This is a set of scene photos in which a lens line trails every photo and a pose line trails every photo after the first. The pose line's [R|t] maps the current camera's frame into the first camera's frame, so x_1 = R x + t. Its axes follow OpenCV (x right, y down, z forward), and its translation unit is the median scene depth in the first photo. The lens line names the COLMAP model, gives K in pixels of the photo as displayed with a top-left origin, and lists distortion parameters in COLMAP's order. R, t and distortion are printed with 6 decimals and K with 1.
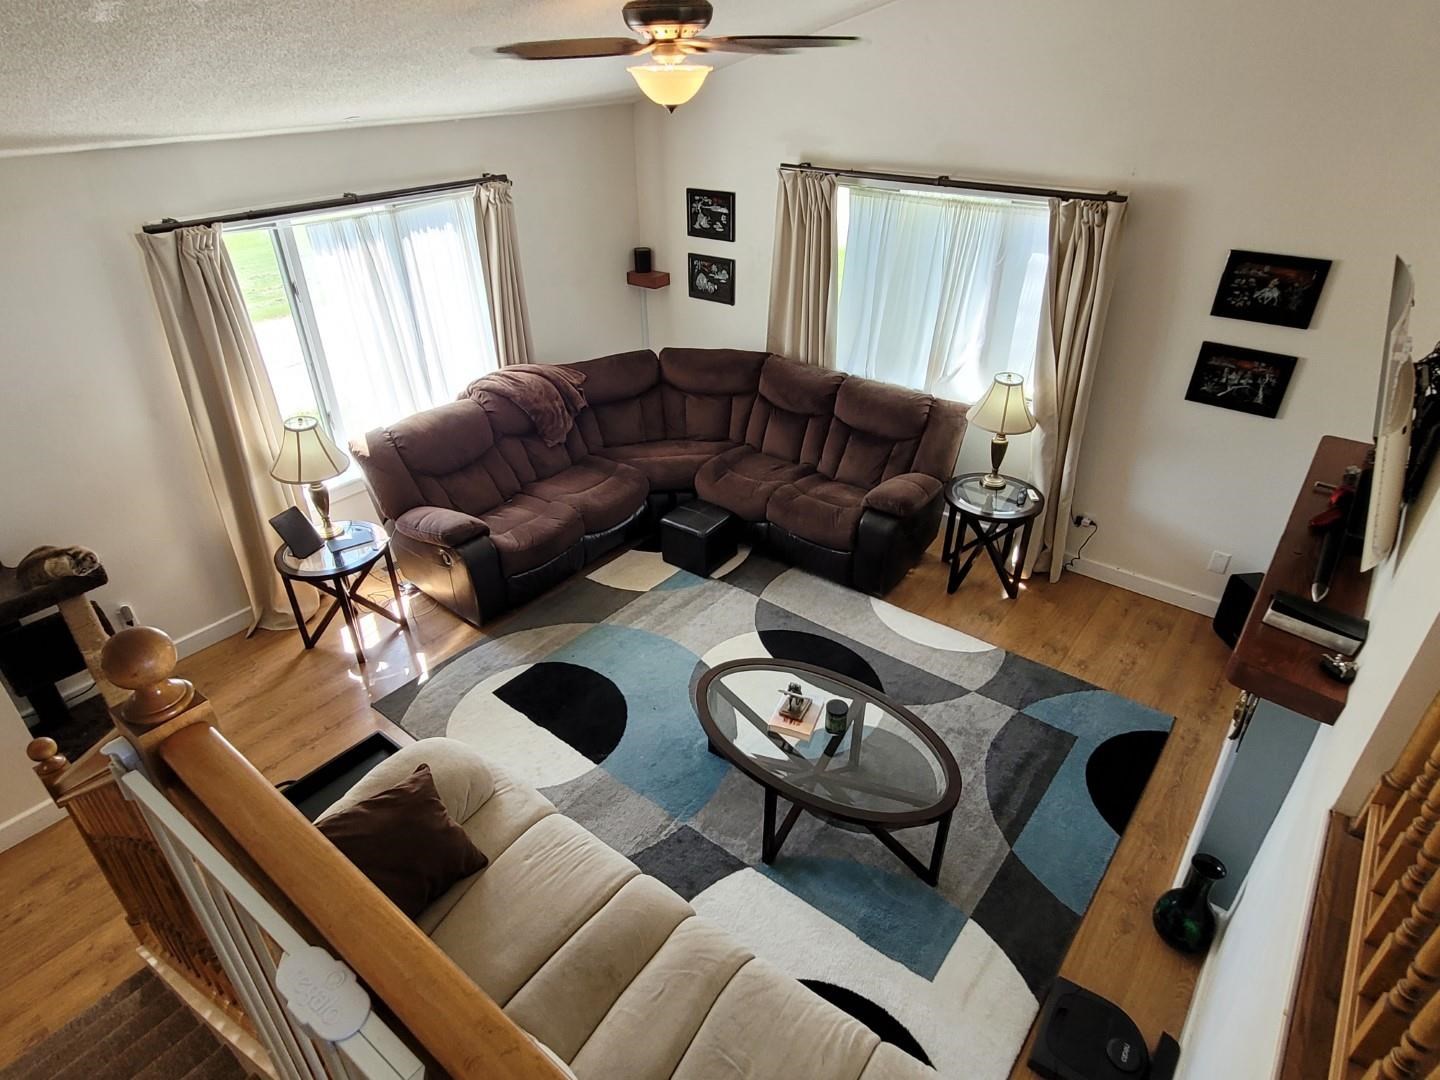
lens RADIAL K [[828.6, 0, 710.8], [0, 828.6, 547.3], [0, 0, 1]] dist [0.004474, 0.001567]
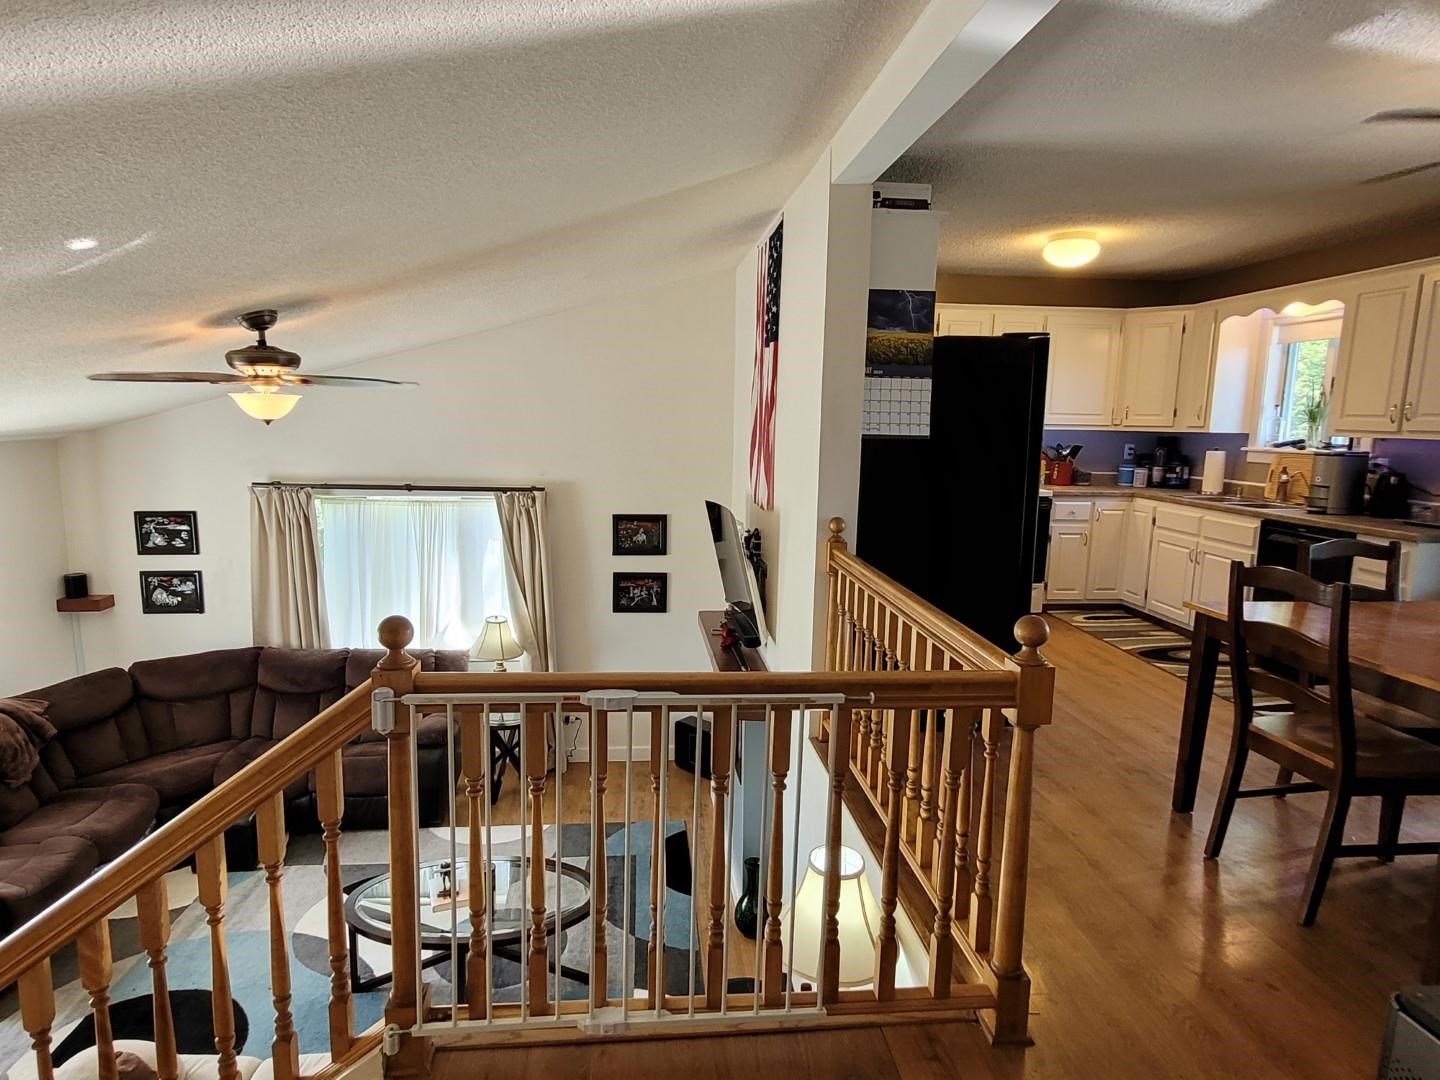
lens RADIAL K [[828.6, 0, 710.8], [0, 828.6, 547.3], [0, 0, 1]] dist [0.004474, 0.001567]
pose [[0.718198, -0.087744, 0.690284, -0.247326], [0.343466, 0.907449, -0.242007, 0.106640], [-0.605163, 0.410898, 0.681865, -0.118574]]
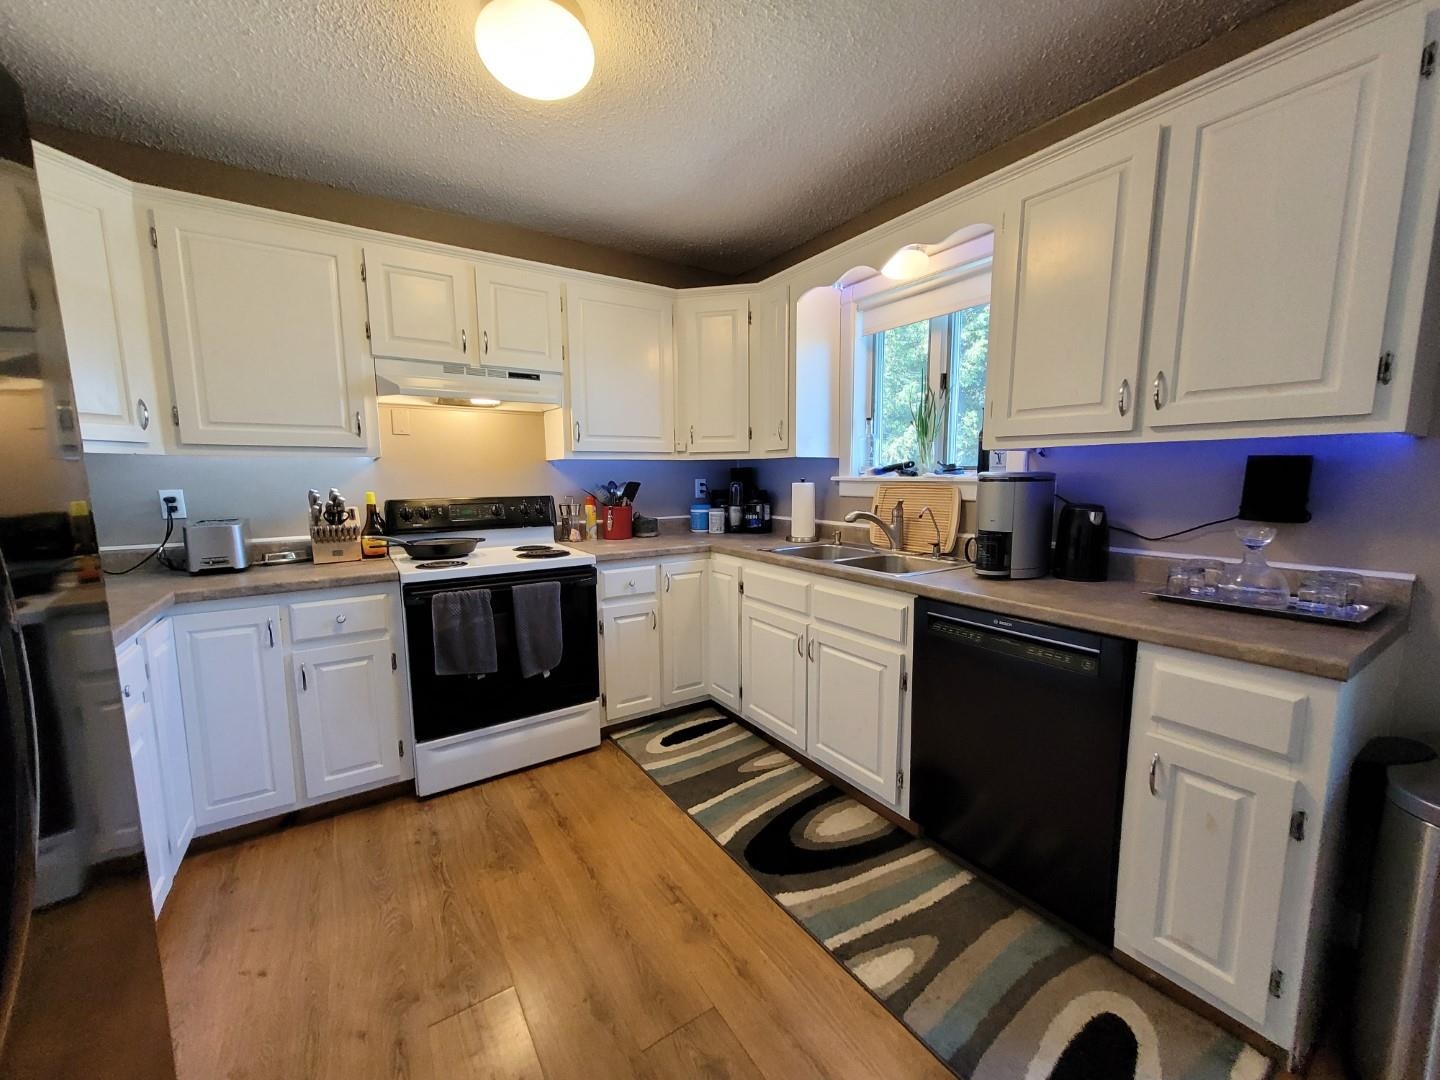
lens RADIAL K [[563.9, 0, 715.0], [0, 563.9, 545.4], [0, 0, 1]] dist [0.000535, 0.000130]
pose [[0.314113, -0.115999, 0.942272, 0.433710], [0.501763, 0.862849, -0.061044, 0.000018], [-0.805957, 0.491972, 0.329236, 0.087849]]
